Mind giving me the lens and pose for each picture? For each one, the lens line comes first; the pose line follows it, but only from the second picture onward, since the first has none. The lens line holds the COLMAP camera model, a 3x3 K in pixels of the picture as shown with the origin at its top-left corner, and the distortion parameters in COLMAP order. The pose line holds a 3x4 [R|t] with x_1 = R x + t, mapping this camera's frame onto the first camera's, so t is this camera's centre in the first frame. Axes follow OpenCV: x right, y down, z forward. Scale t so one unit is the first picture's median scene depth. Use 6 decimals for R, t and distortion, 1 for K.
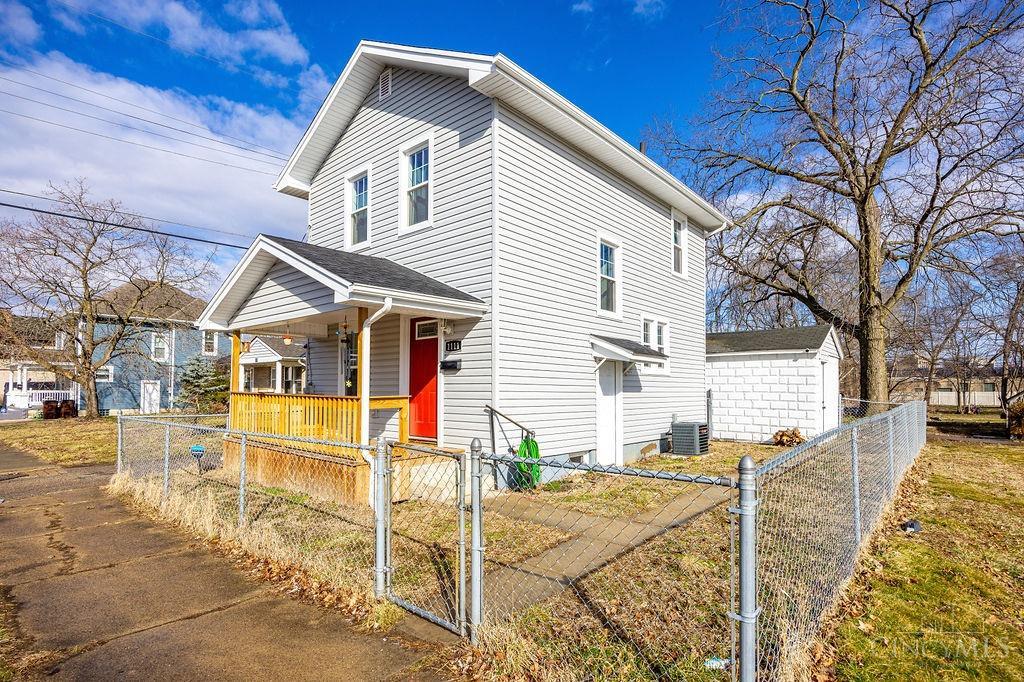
lens RADIAL K [[520.5, 0, 509.8], [0, 520.5, 375.9], [0, 0, 1]] dist [-0.004827, -0.000280]
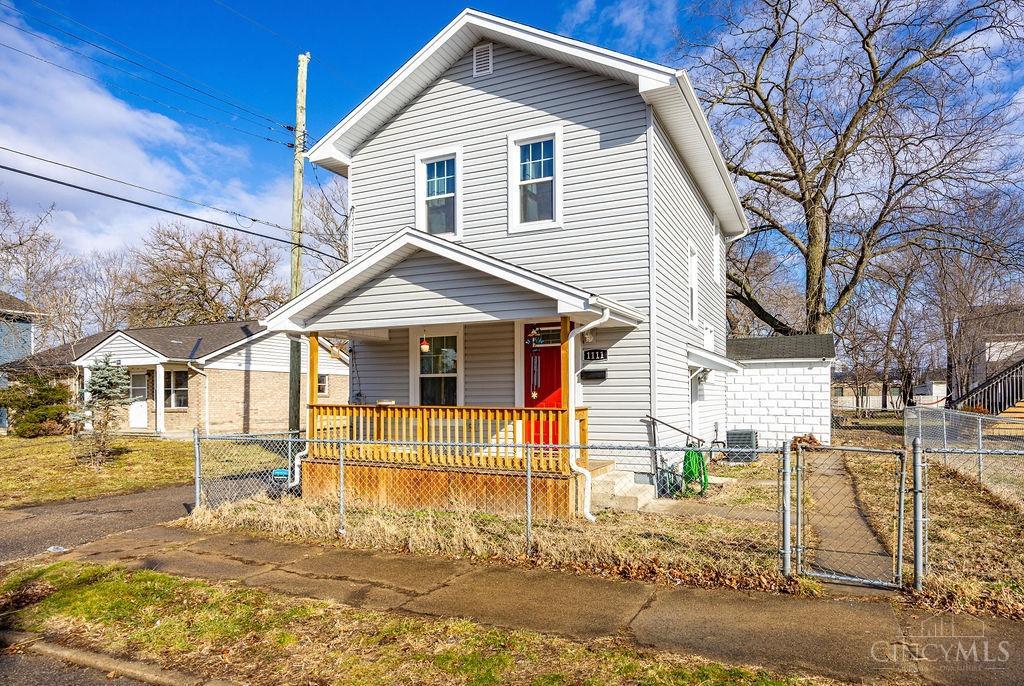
lens RADIAL K [[644.1, 0, 514.0], [0, 644.1, 396.1], [0, 0, 1]] dist [0.002212, 0.000907]
pose [[0.960892, -0.007064, 0.276834, -0.529705], [0.000140, 0.999687, 0.025023, -0.009707], [-0.276924, -0.024005, 0.960592, -0.101960]]
